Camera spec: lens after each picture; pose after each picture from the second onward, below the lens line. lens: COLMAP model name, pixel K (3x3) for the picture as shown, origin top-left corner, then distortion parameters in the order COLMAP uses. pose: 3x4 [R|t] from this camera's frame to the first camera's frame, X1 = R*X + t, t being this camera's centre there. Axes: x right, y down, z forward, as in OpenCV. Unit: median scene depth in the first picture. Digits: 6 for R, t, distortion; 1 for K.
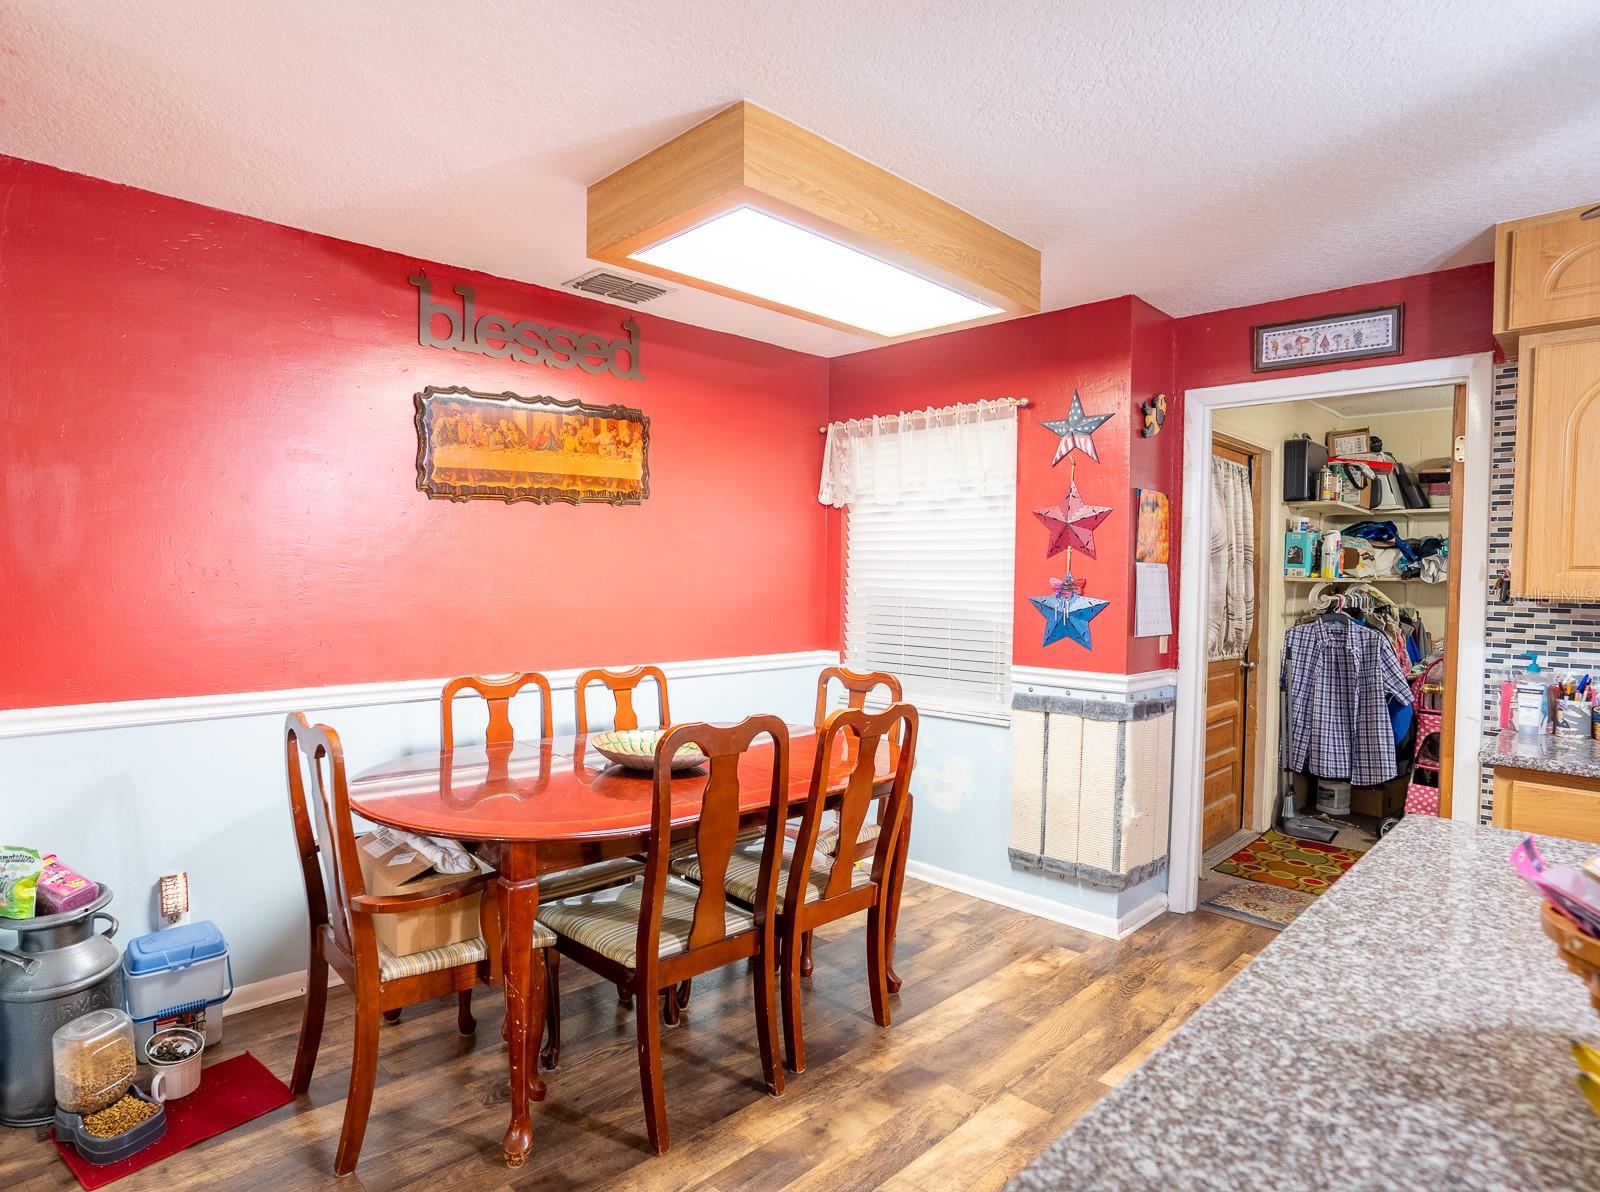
lens RADIAL K [[790.9, 0, 746.0], [0, 790.9, 592.7], [0, 0, 1]] dist [-0.042492, 0.007937]
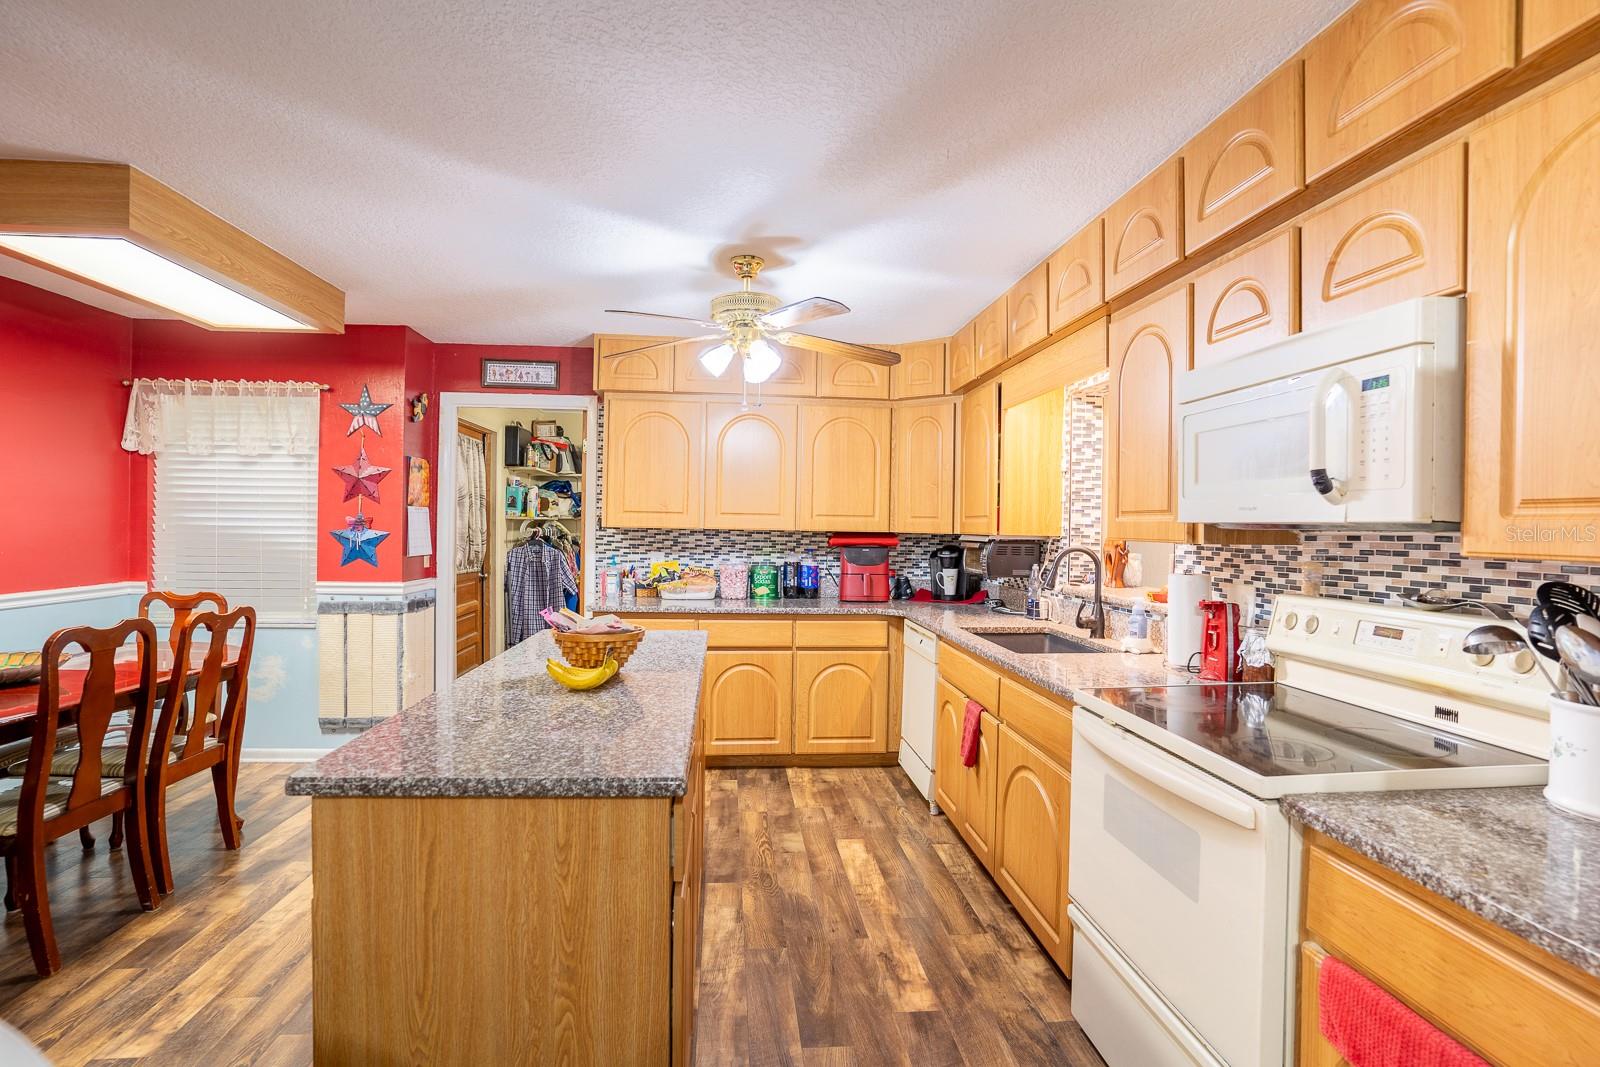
lens RADIAL K [[776.8, 0, 799.4], [0, 776.8, 525.5], [0, 0, 1]] dist [-0.052543, 0.018292]
pose [[0.587686, -0.007119, 0.809058, -0.241873], [0.013960, 0.999902, -0.001342, 0.010305], [-0.808969, 0.012083, 0.587727, -0.453338]]
